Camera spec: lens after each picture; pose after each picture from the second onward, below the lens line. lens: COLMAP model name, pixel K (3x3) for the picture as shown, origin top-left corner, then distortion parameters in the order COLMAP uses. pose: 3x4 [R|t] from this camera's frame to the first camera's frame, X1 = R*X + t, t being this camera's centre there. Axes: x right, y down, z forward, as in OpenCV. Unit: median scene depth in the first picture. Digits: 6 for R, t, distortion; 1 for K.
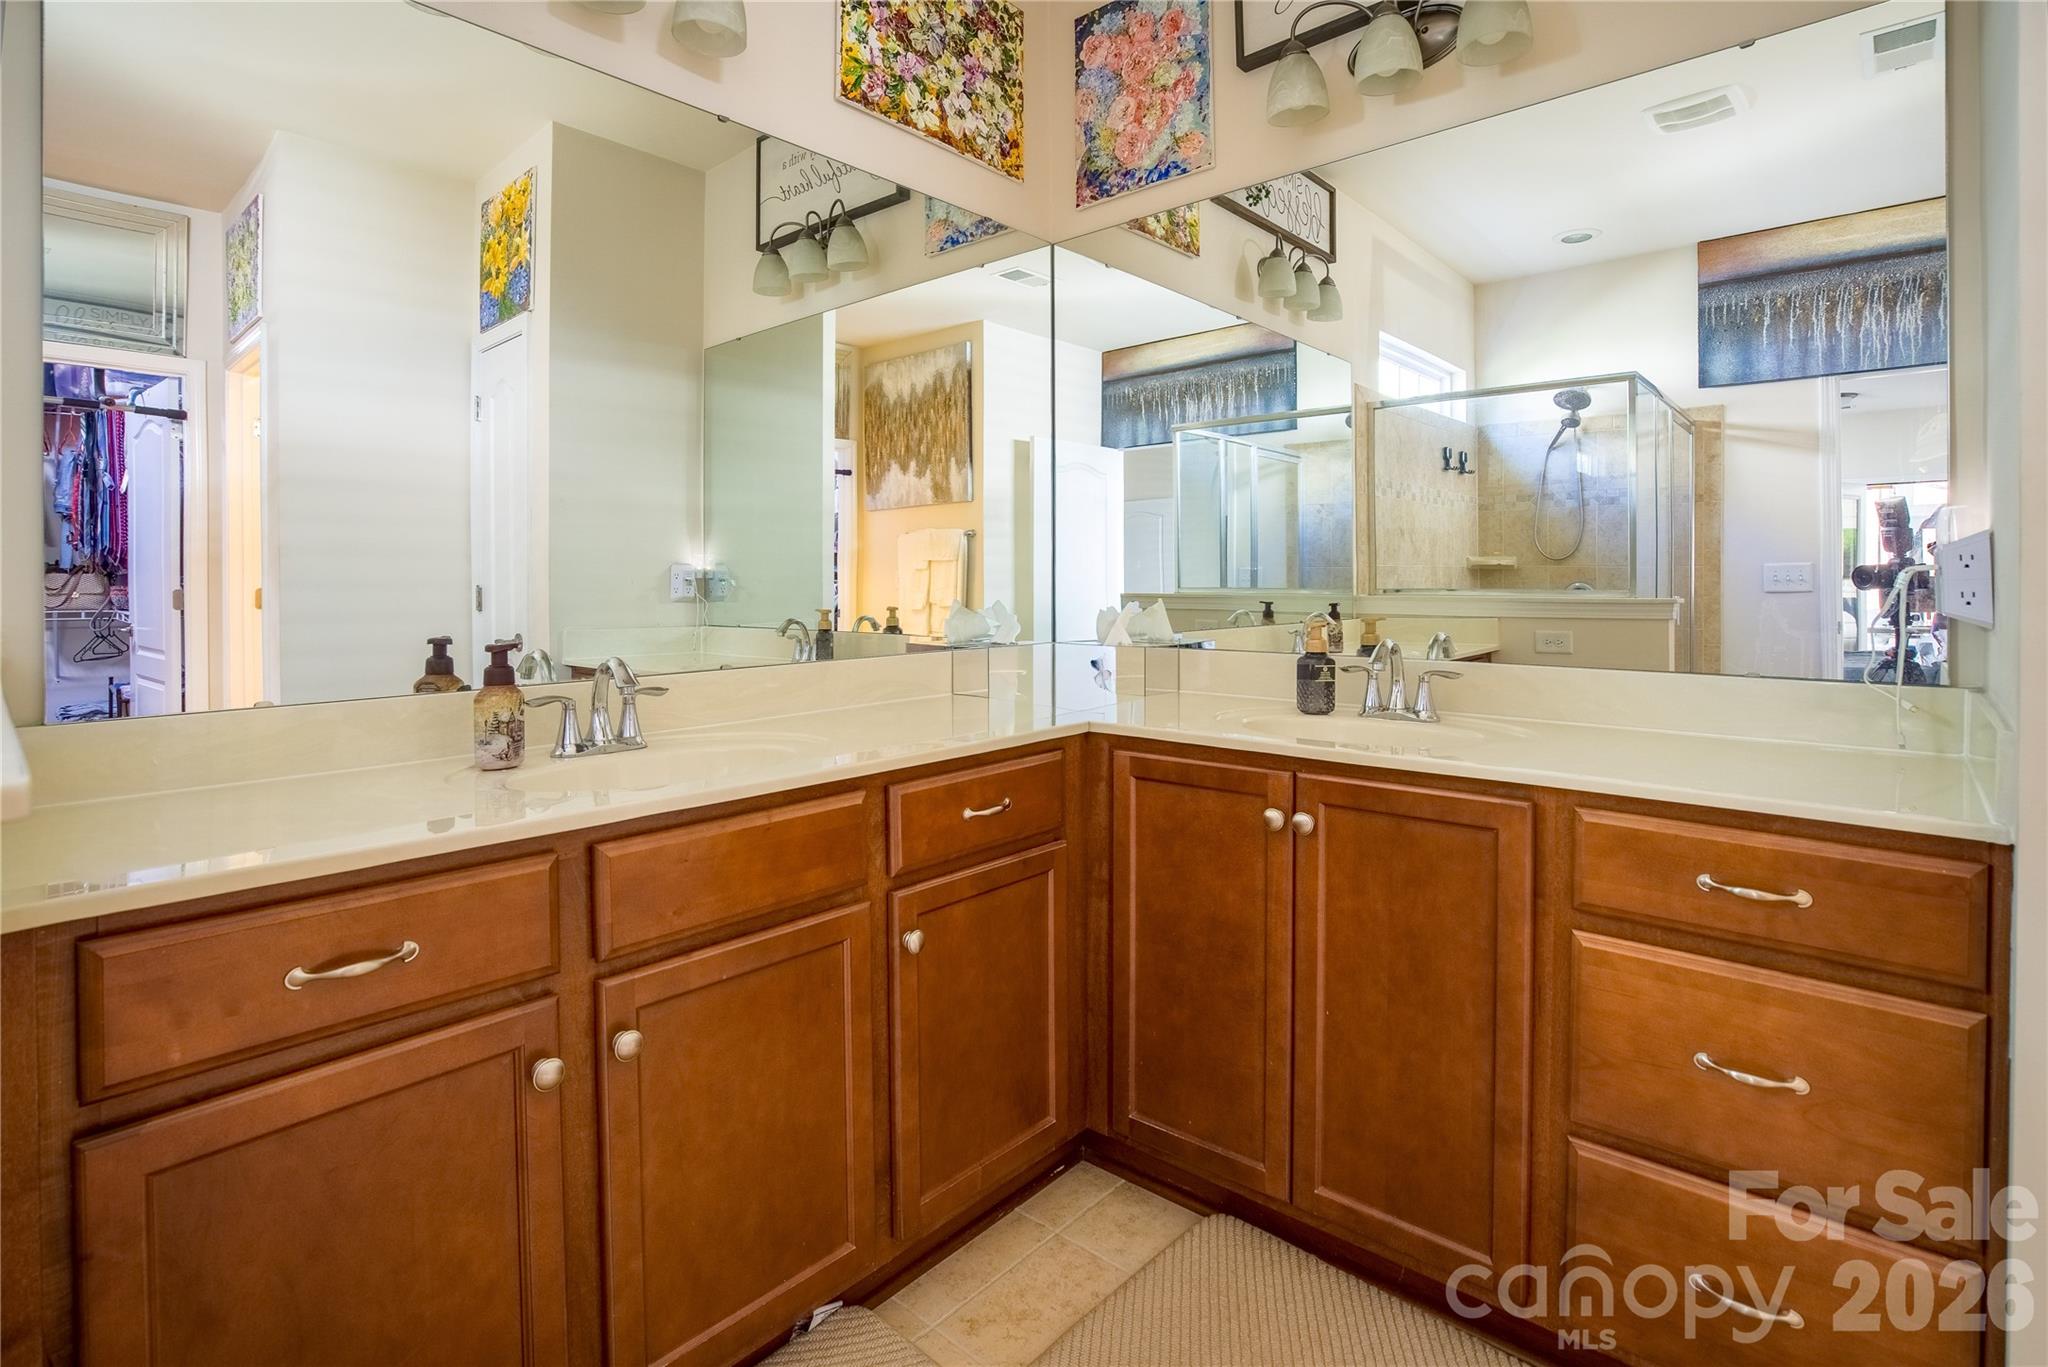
lens RADIAL K [[987.6, 0, 1013.4], [0, 987.6, 576.1], [0, 0, 1]] dist [-0.041726, 0.004765]
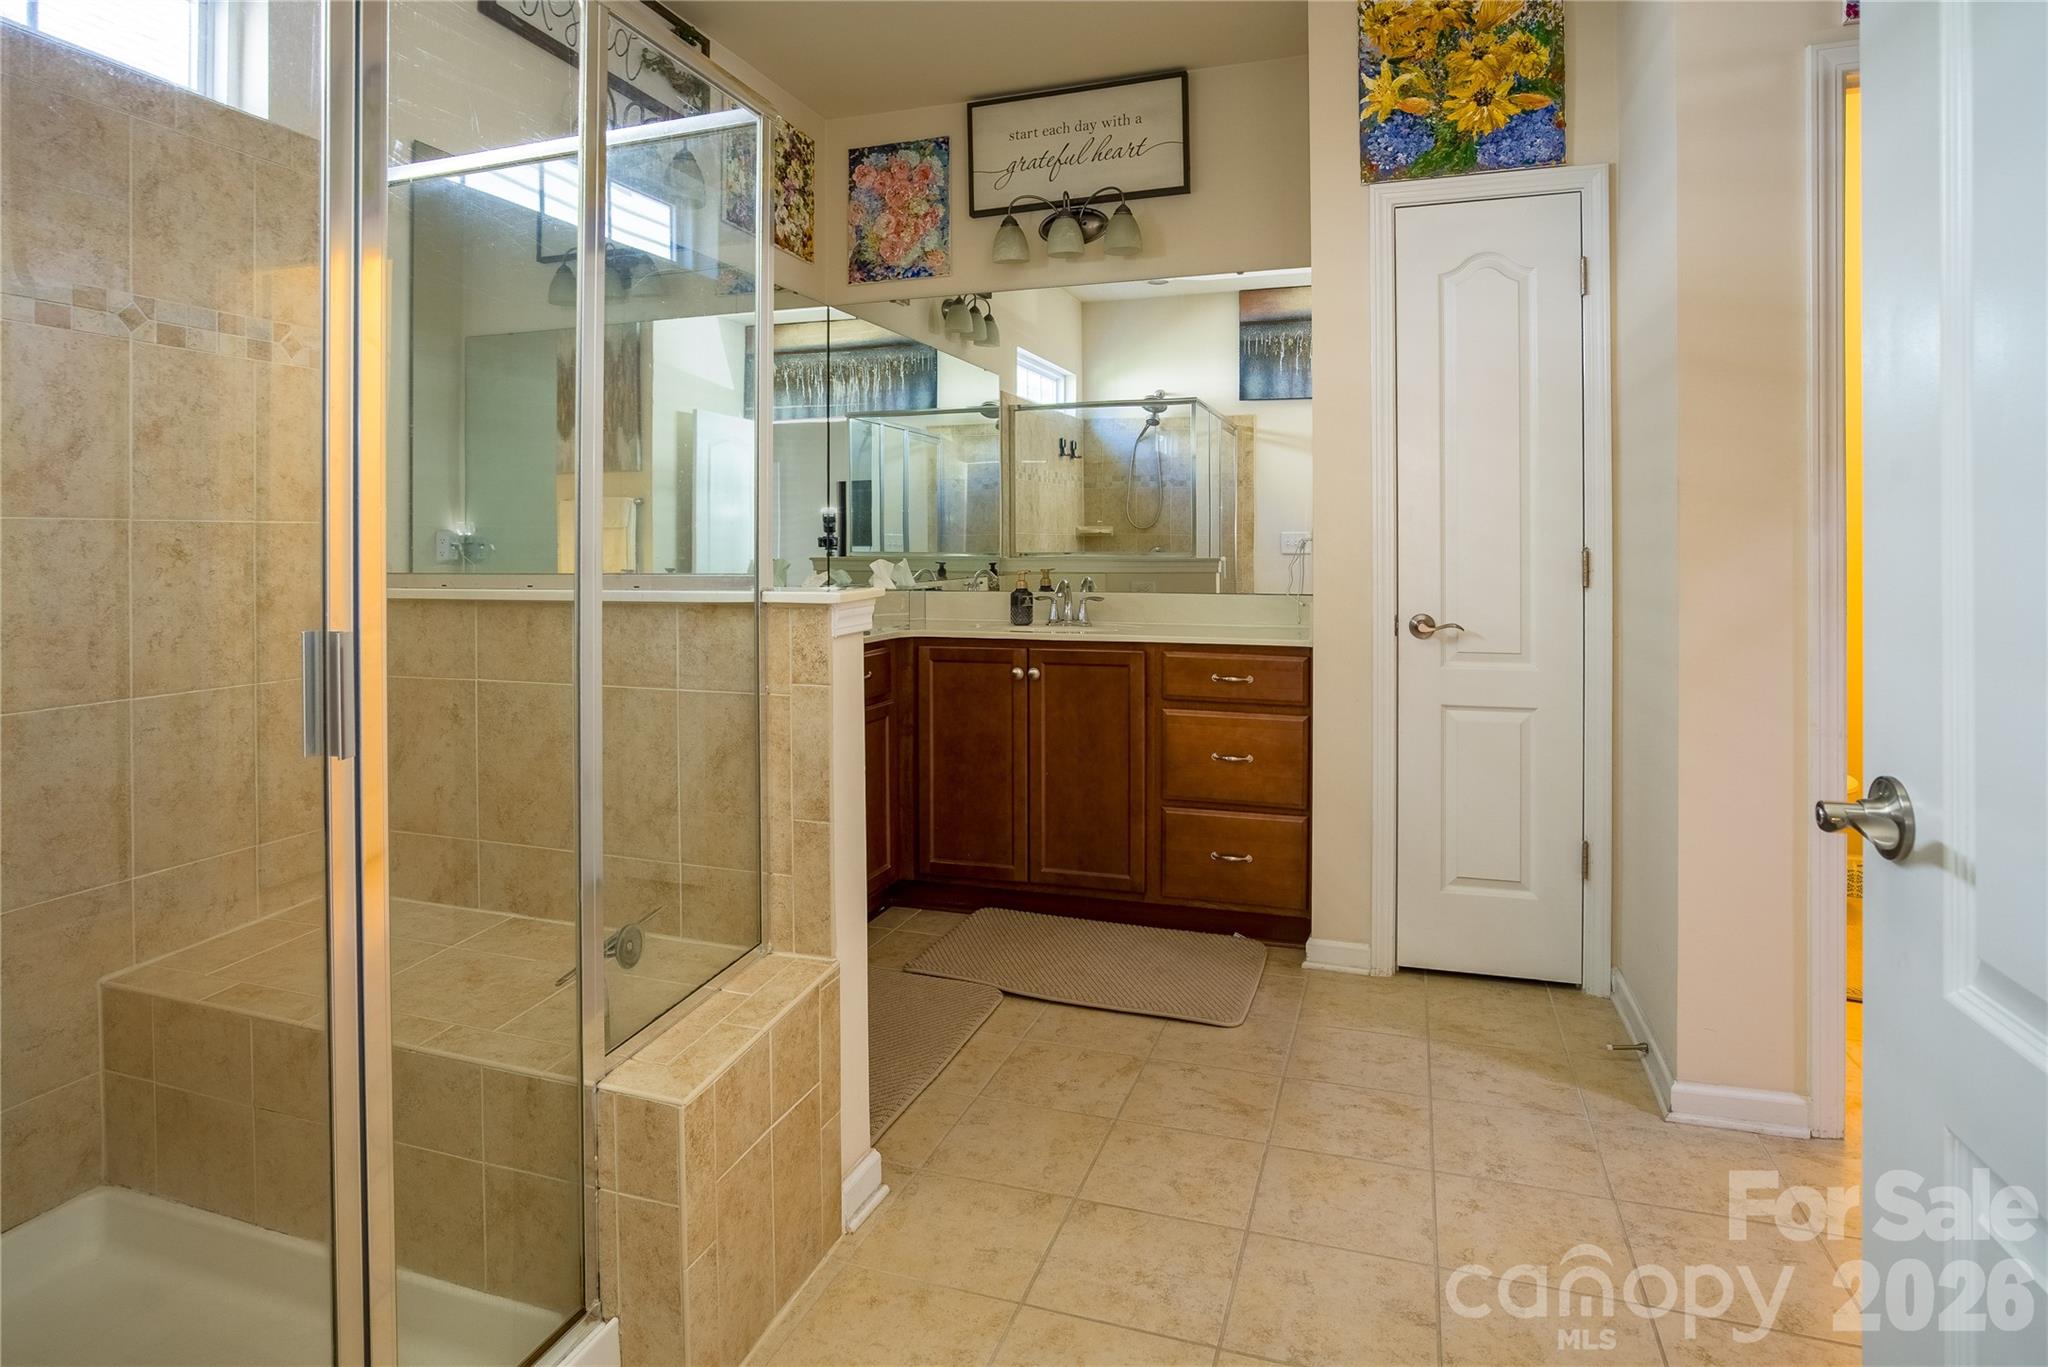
lens RADIAL K [[1135.5, 0, 973.6], [0, 1135.5, 532.4], [0, 0, 1]] dist [-0.049996, 0.000169]
pose [[0.932942, 0.002956, 0.360014, -0.376229], [-0.000096, 0.999968, -0.007963, -0.001653], [-0.360027, 0.007395, 0.932913, -0.624961]]
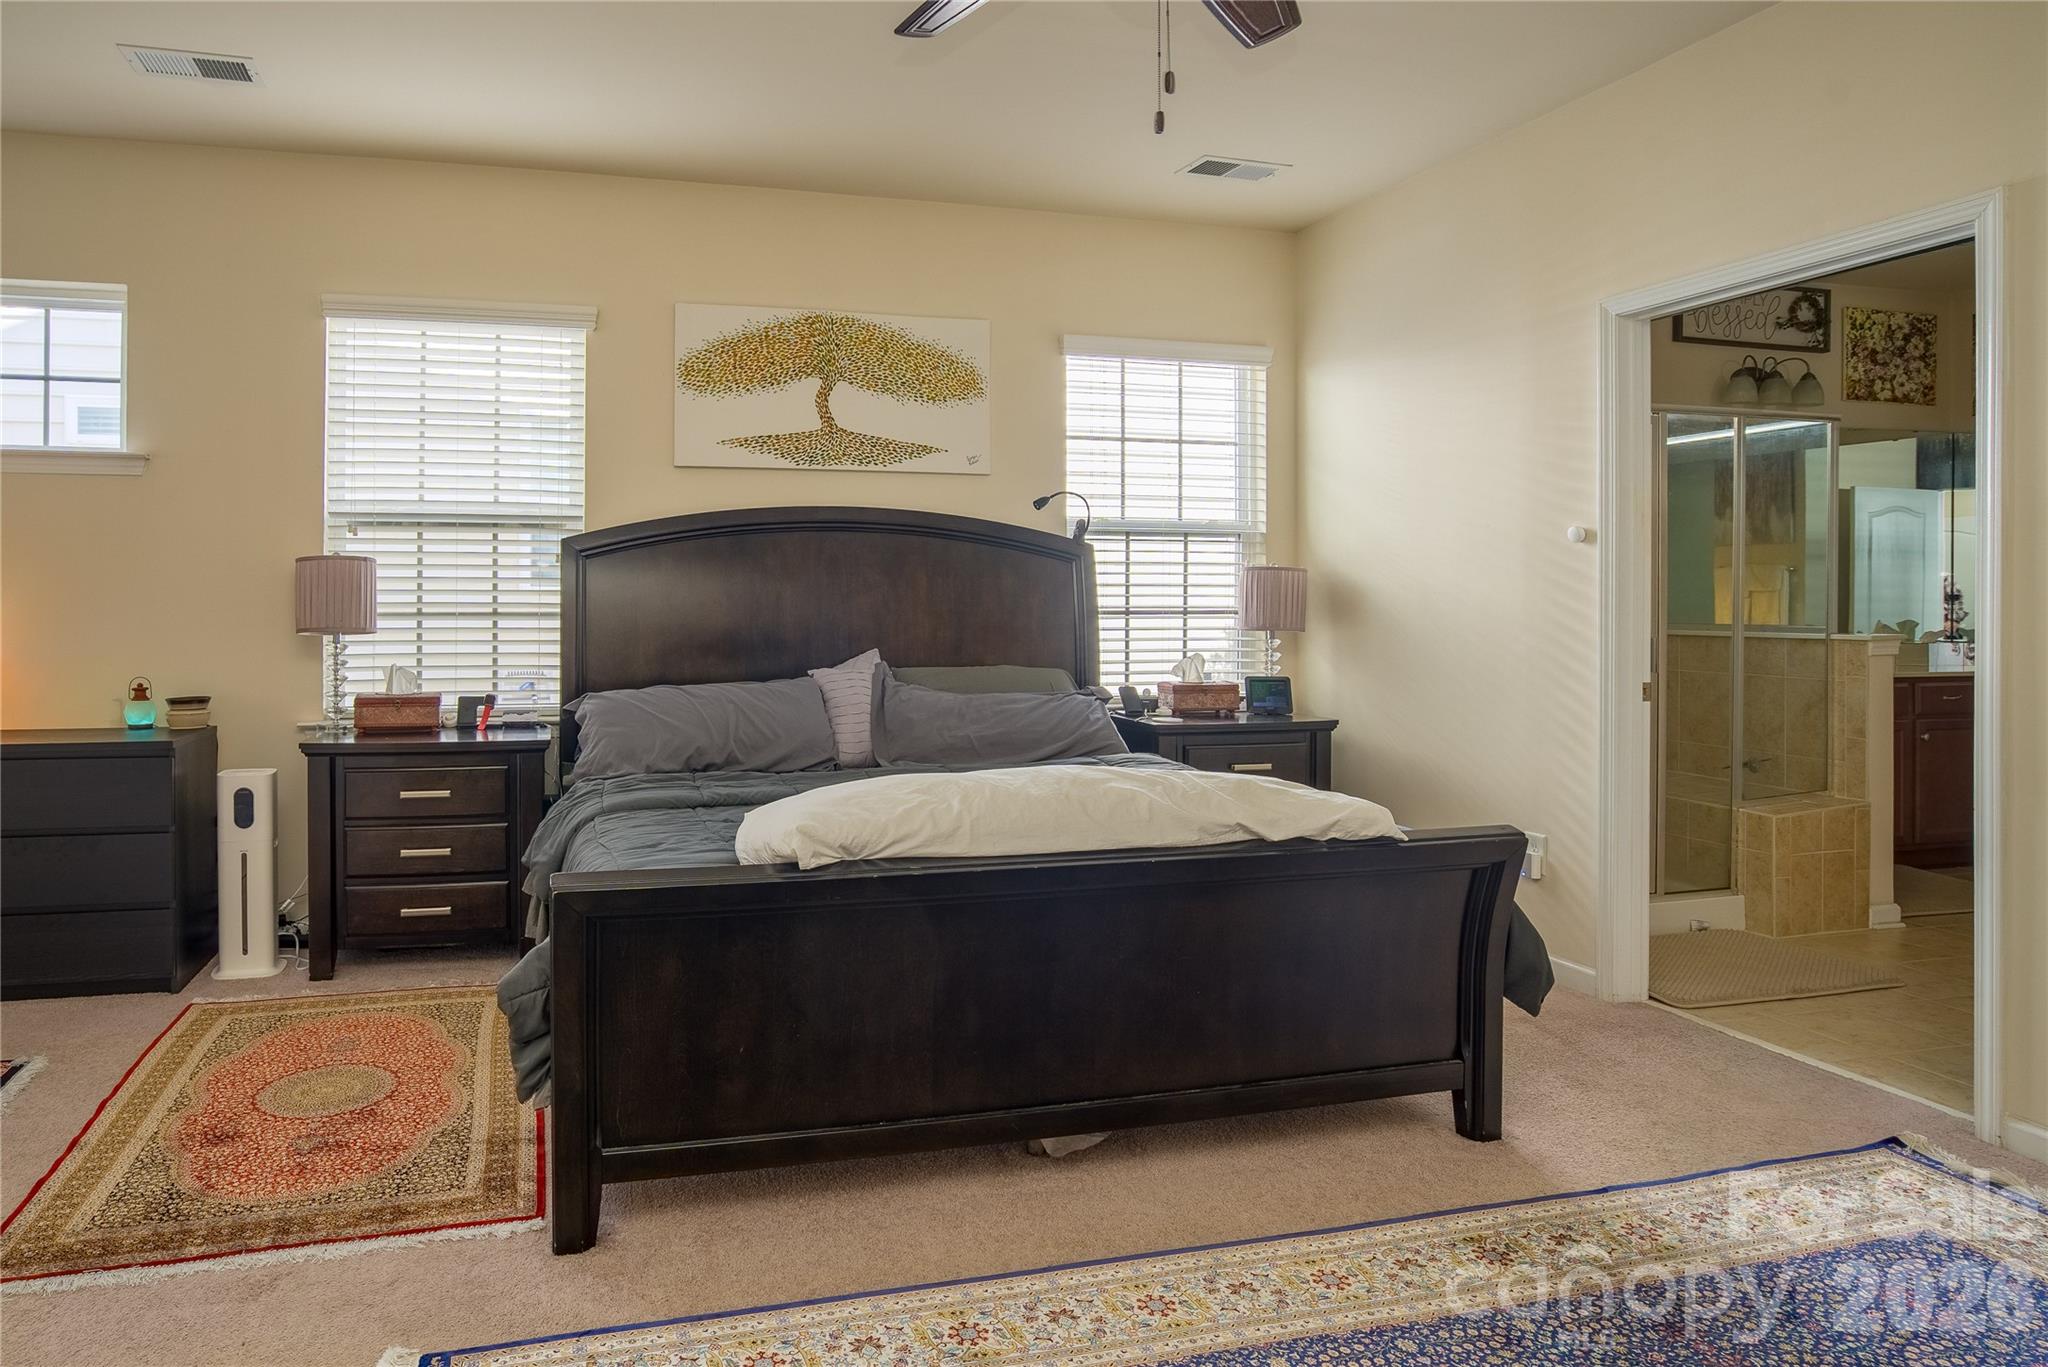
lens RADIAL K [[1052.0, 0, 942.3], [0, 1052.0, 590.3], [0, 0, 1]] dist [-0.005583, 0.000822]
pose [[0.817391, 0.008822, -0.576016, -0.418854], [-0.008023, 0.999960, 0.003930, -0.028700], [0.576027, 0.001409, 0.817429, -1.914765]]
